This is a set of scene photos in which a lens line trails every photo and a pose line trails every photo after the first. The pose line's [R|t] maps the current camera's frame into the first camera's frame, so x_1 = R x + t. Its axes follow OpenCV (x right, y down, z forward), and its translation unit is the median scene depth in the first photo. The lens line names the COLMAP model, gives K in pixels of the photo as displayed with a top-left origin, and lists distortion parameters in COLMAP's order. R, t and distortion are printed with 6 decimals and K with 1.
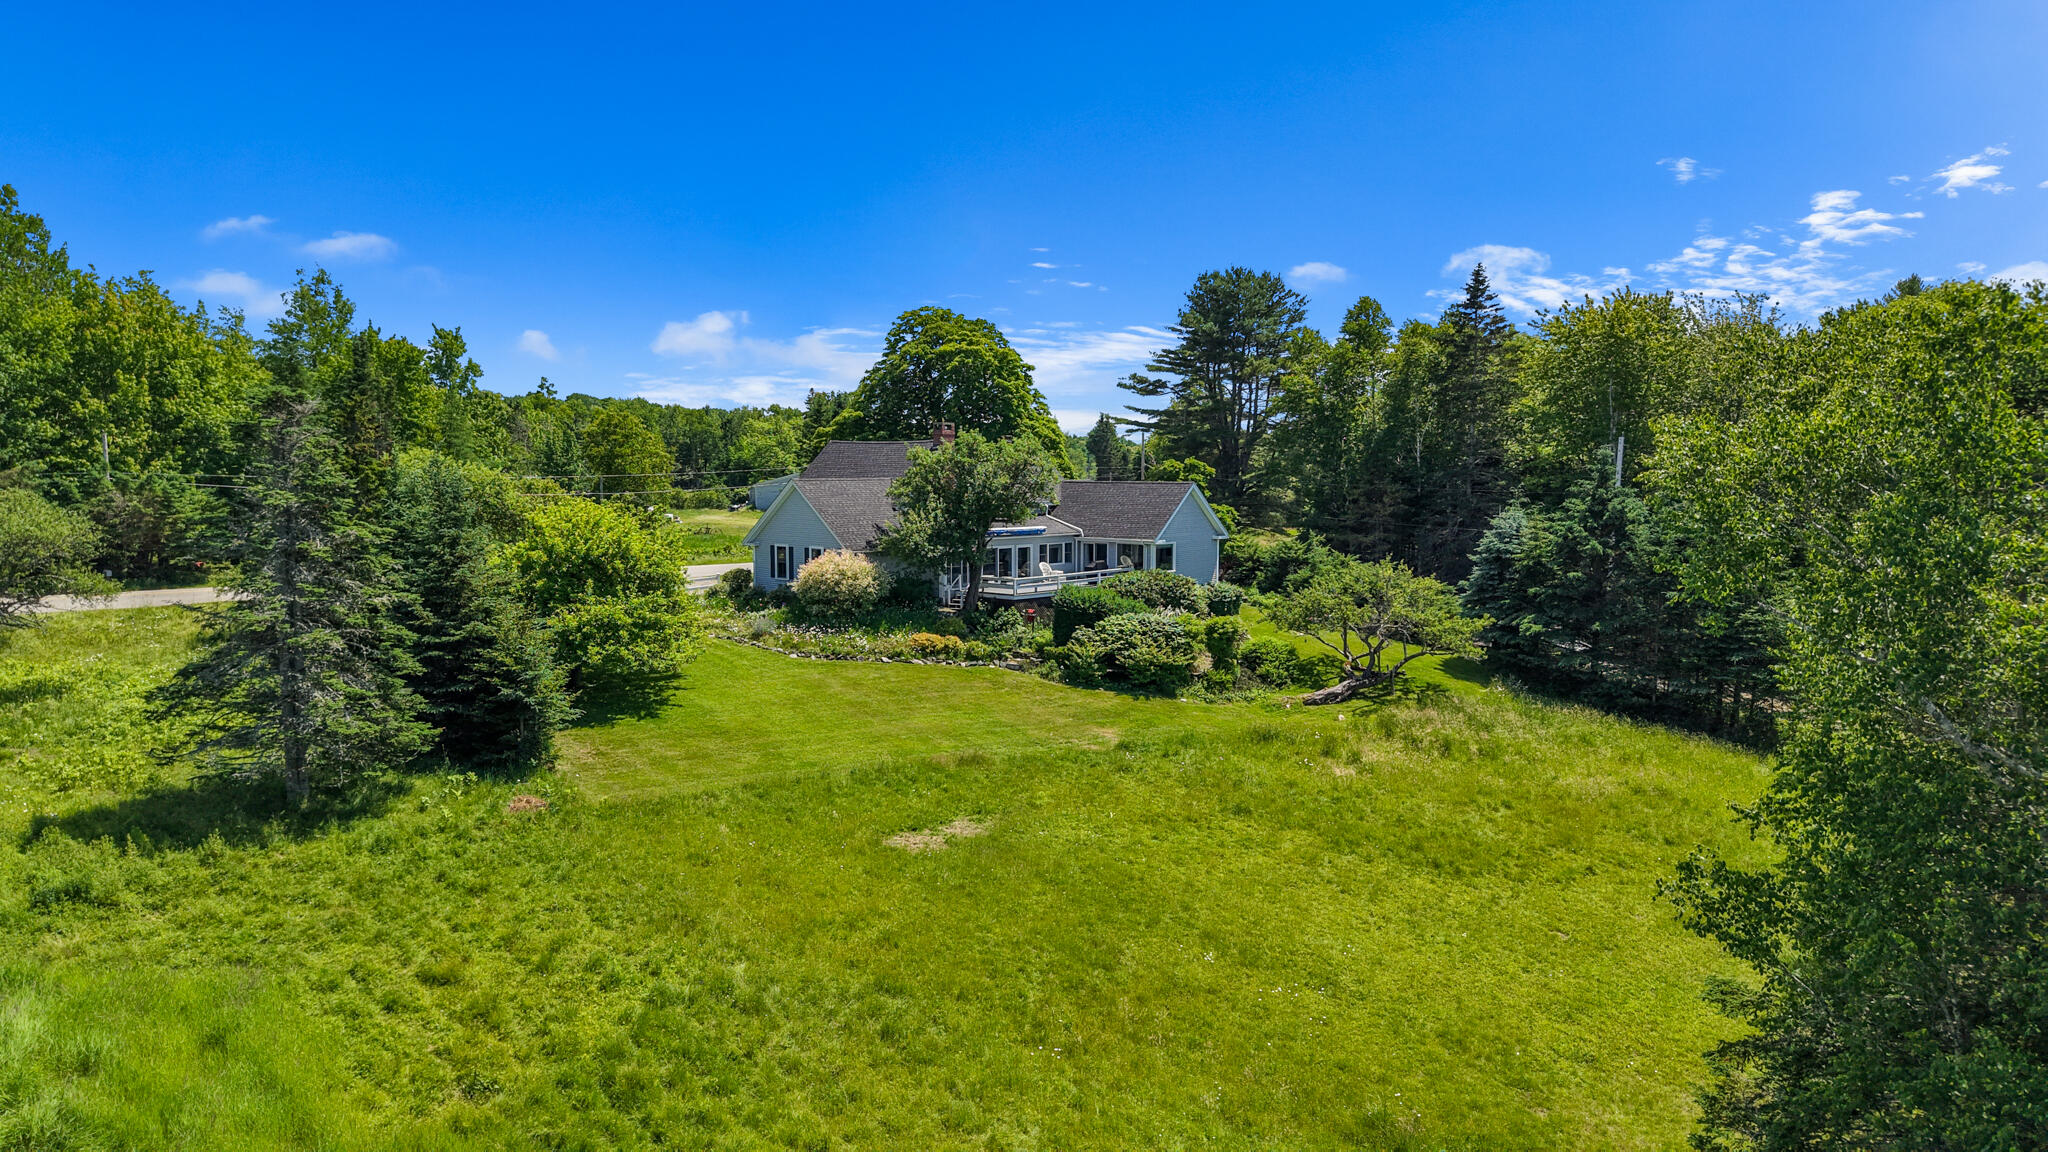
lens RADIAL K [[1347.0, 0, 1023.3], [0, 1347.0, 628.1], [0, 0, 1]] dist [0.068701, -0.067658]
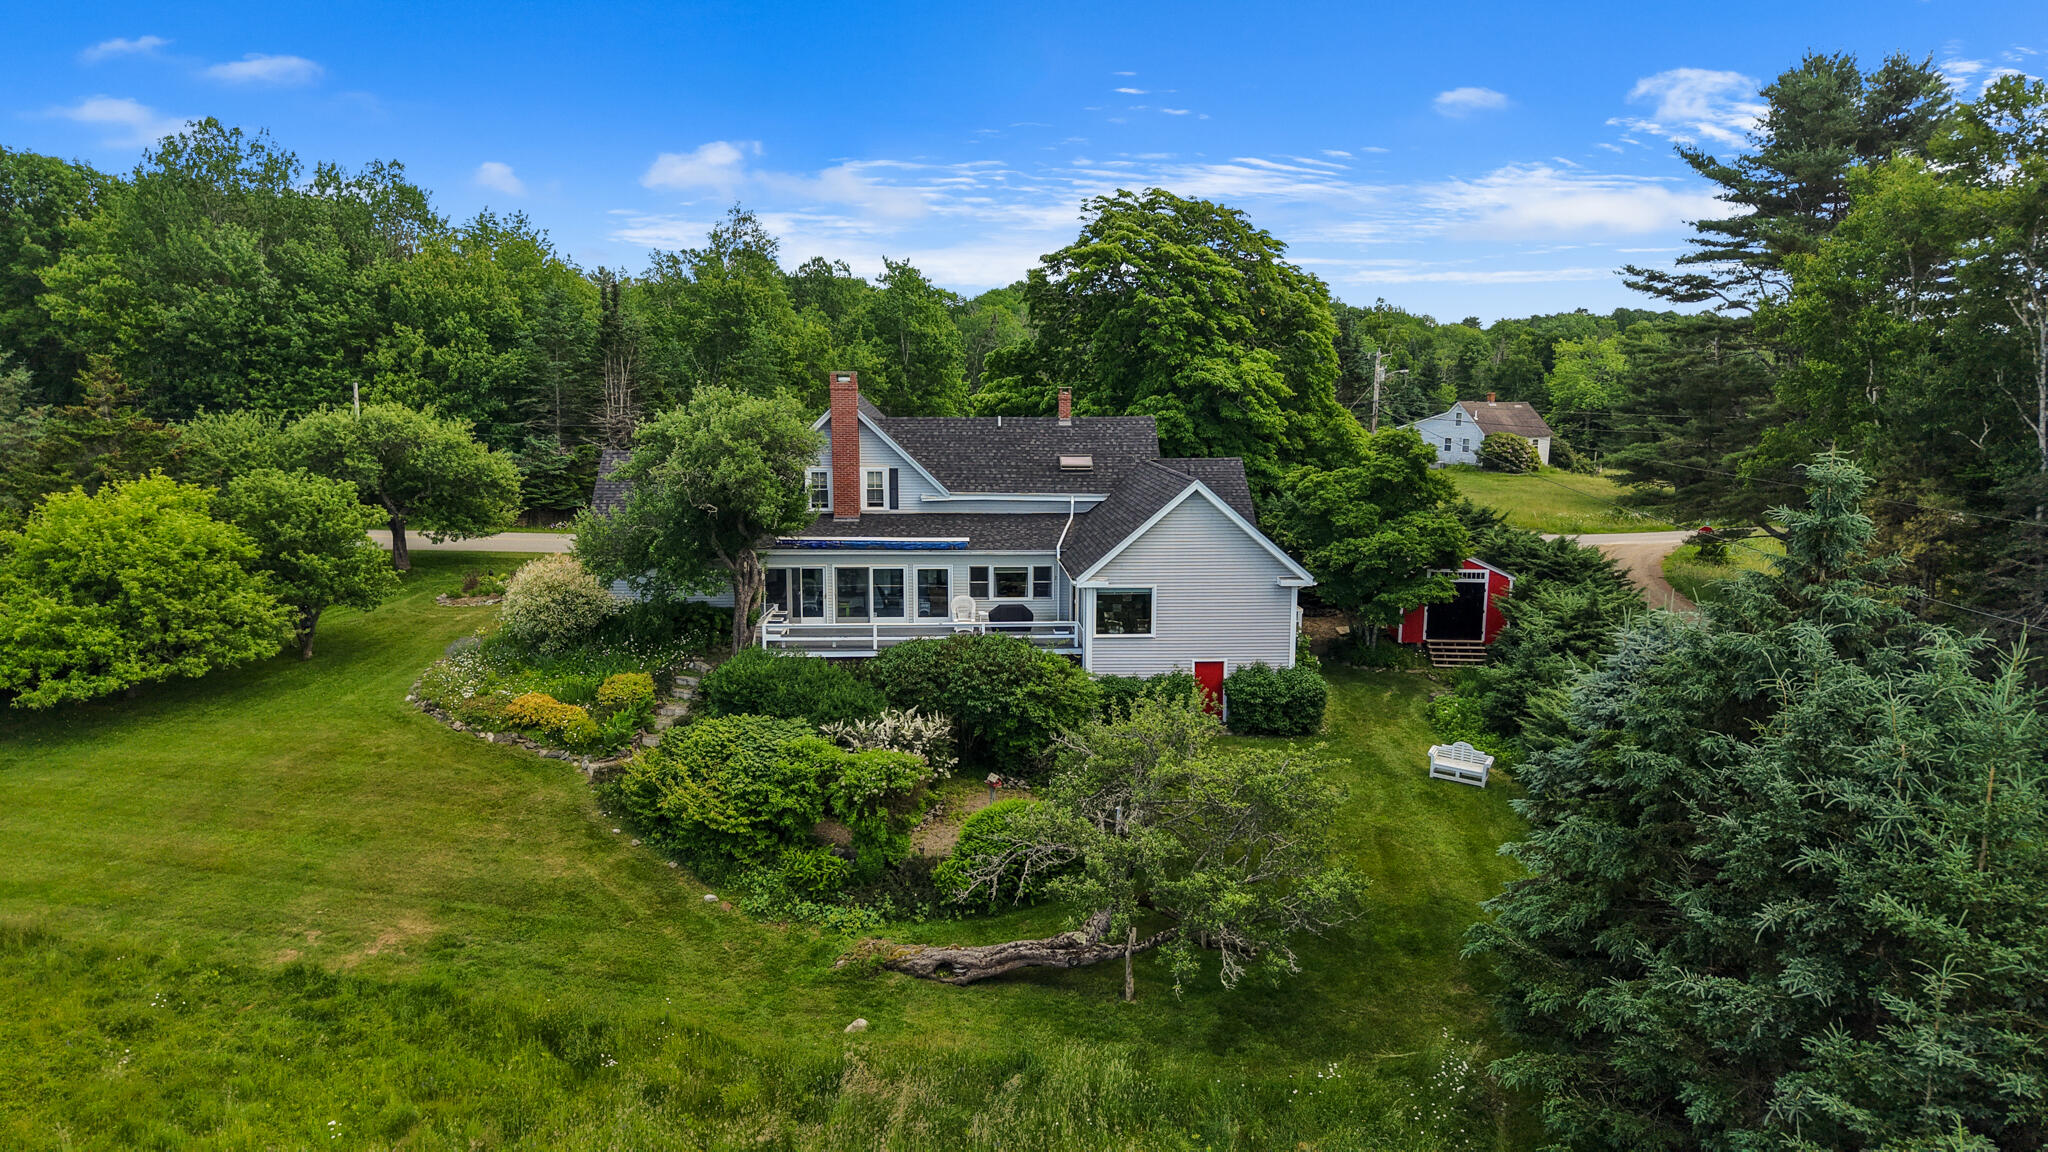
lens RADIAL K [[1368.4, 0, 1024.0], [0, 1368.4, 576.0], [0, 0, 1]] dist [0.063893, -0.085837]
pose [[0.701222, 0.104641, -0.705222, 0.547150], [-0.089043, 0.994279, 0.058993, -0.111356], [0.707361, 0.021428, 0.706528, 0.653659]]
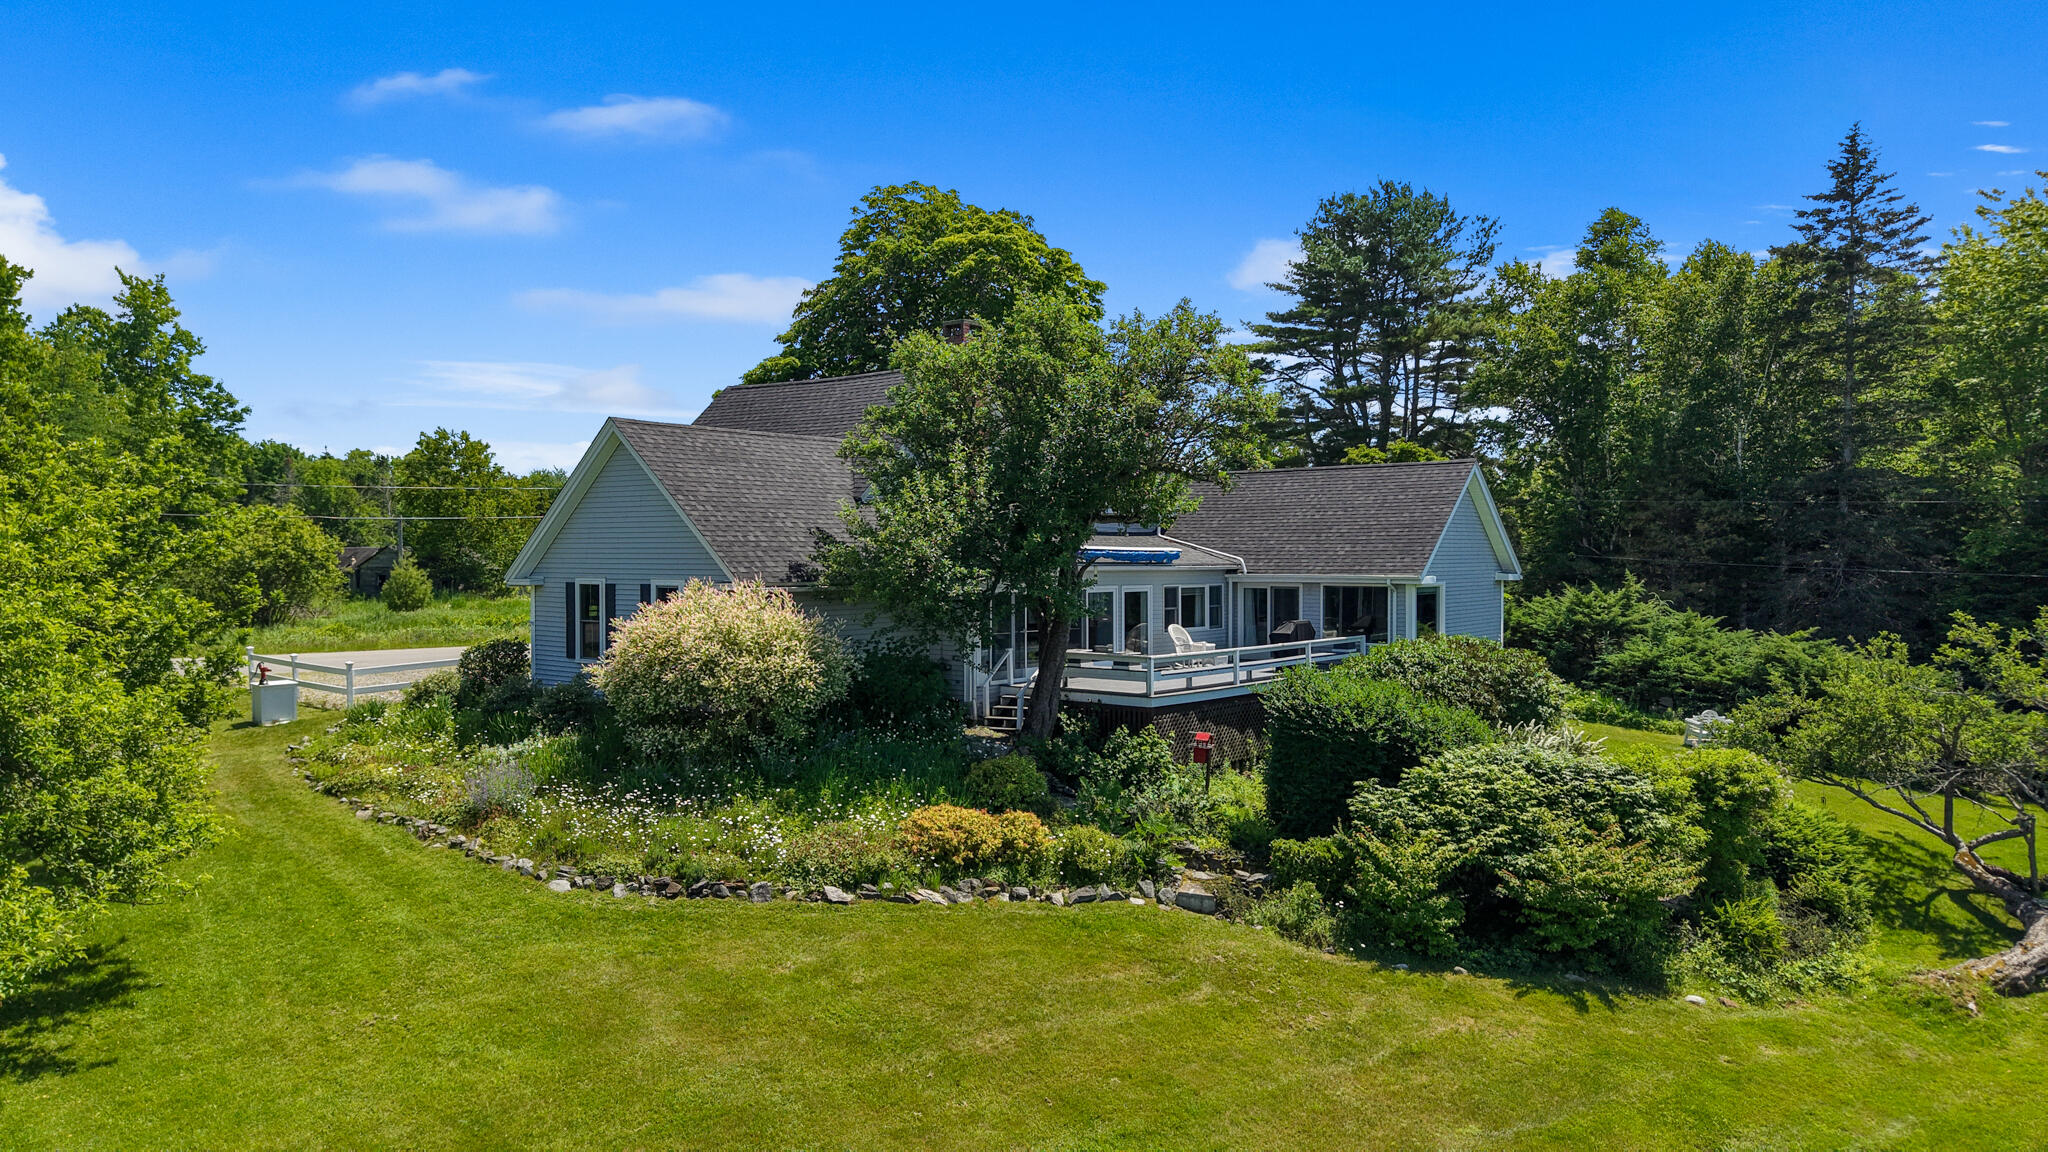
lens RADIAL K [[1368.4, 0, 1024.0], [0, 1368.4, 576.0], [0, 0, 1]] dist [0.063893, -0.085837]
pose [[0.999379, -0.003491, 0.035065, -0.062058], [0.007225, 0.994240, -0.106934, -0.017138], [-0.034490, 0.107121, 0.993648, 0.601565]]
